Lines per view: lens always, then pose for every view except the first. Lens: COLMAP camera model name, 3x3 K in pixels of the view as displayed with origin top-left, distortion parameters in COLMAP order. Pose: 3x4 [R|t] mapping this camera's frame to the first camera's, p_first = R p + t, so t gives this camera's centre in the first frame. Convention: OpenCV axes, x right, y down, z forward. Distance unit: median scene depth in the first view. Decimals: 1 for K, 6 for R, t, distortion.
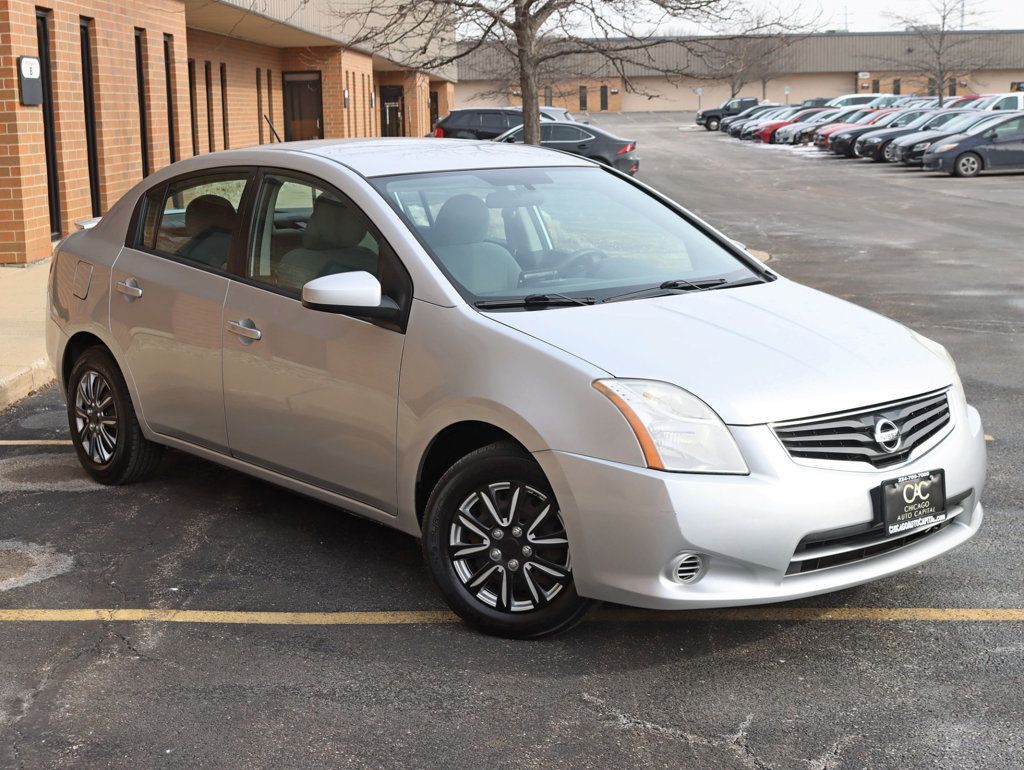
lens RADIAL K [[1599.3, 0, 512.0], [0, 1599.3, 385.0], [0, 0, 1]] dist [-0.137202, 0.136641]
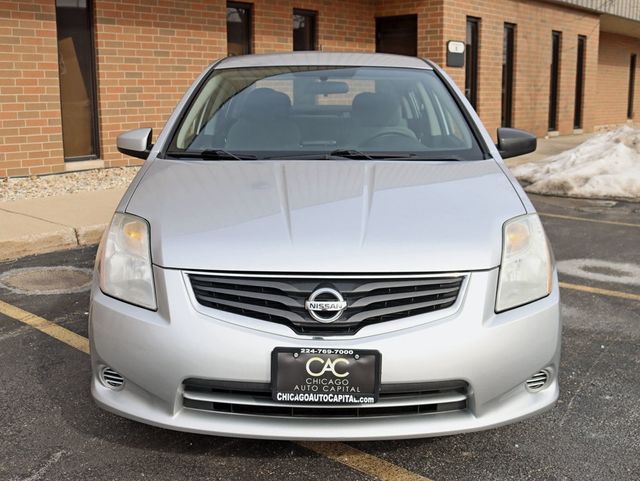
lens RADIAL K [[734.1, 0, 320.0], [0, 734.1, 240.5], [0, 0, 1]] dist [-0.131751, 0.184744]
pose [[0.752179, 0.142142, -0.643445, 0.480277], [-0.121284, 0.989639, 0.076840, -0.039333], [0.647701, 0.020242, 0.761626, 0.592970]]
